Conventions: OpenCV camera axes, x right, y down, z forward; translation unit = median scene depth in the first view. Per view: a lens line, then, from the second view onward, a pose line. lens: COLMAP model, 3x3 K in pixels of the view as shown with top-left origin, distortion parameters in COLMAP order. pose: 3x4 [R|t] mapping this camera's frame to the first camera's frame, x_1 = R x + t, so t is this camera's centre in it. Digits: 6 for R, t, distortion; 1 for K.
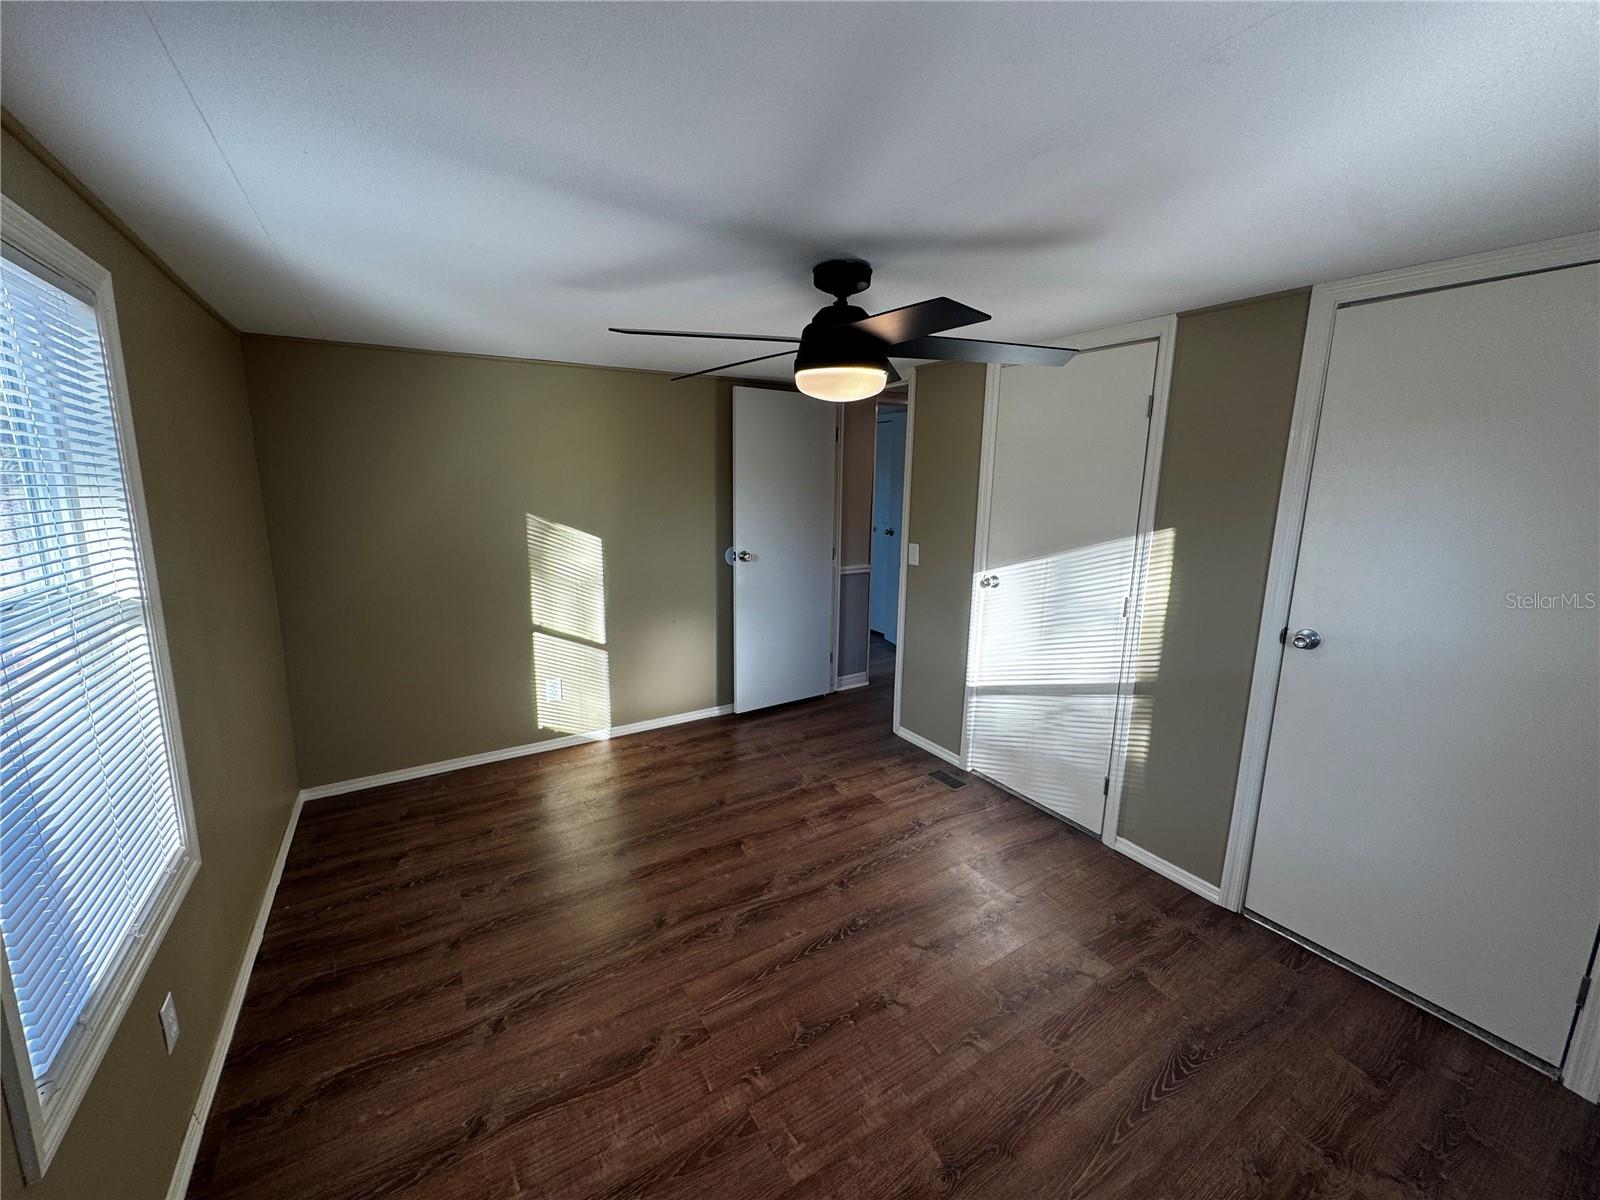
lens RADIAL K [[635.1, 0, 797.6], [0, 635.1, 592.7], [0, 0, 1]] dist [-0.002603, -0.000449]
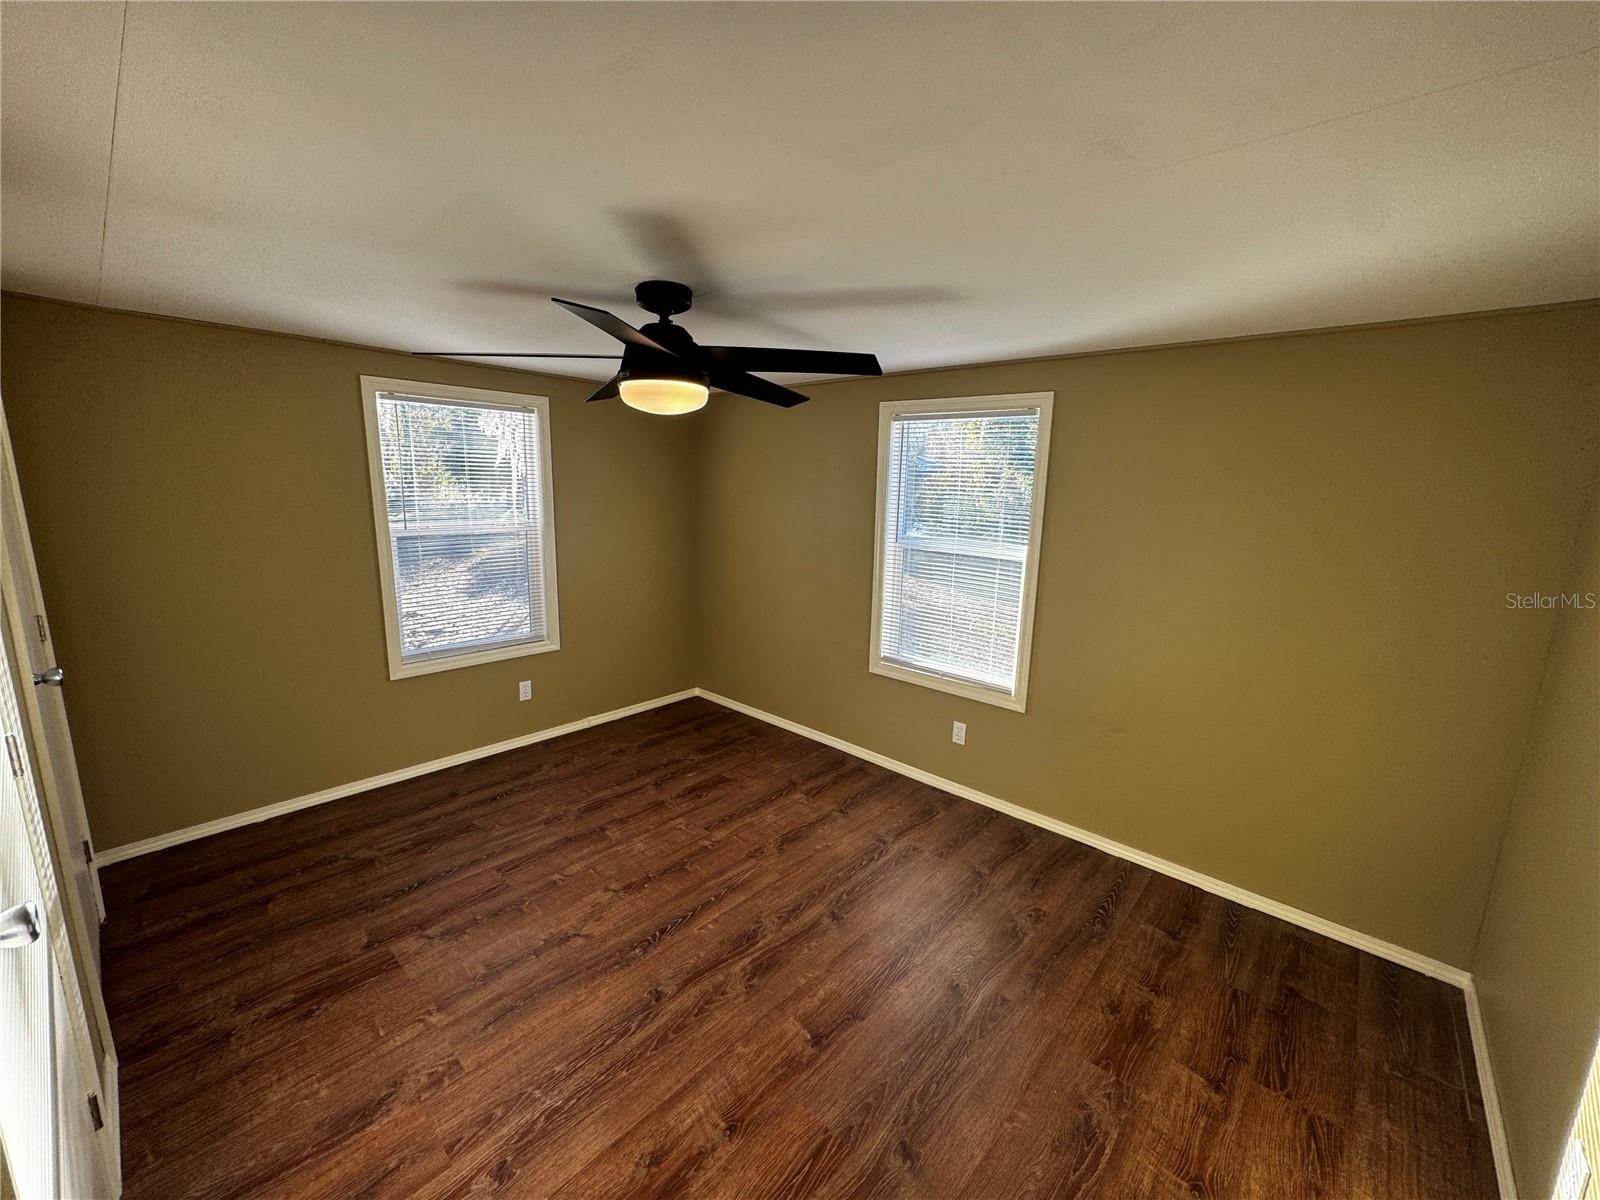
lens RADIAL K [[635.1, 0, 797.6], [0, 635.1, 592.7], [0, 0, 1]] dist [-0.002603, -0.000449]
pose [[-0.958801, 0.015479, -0.283657, 0.141486], [-0.085330, 0.936711, 0.339544, -0.354921], [0.270960, 0.349760, -0.896799, 1.869338]]
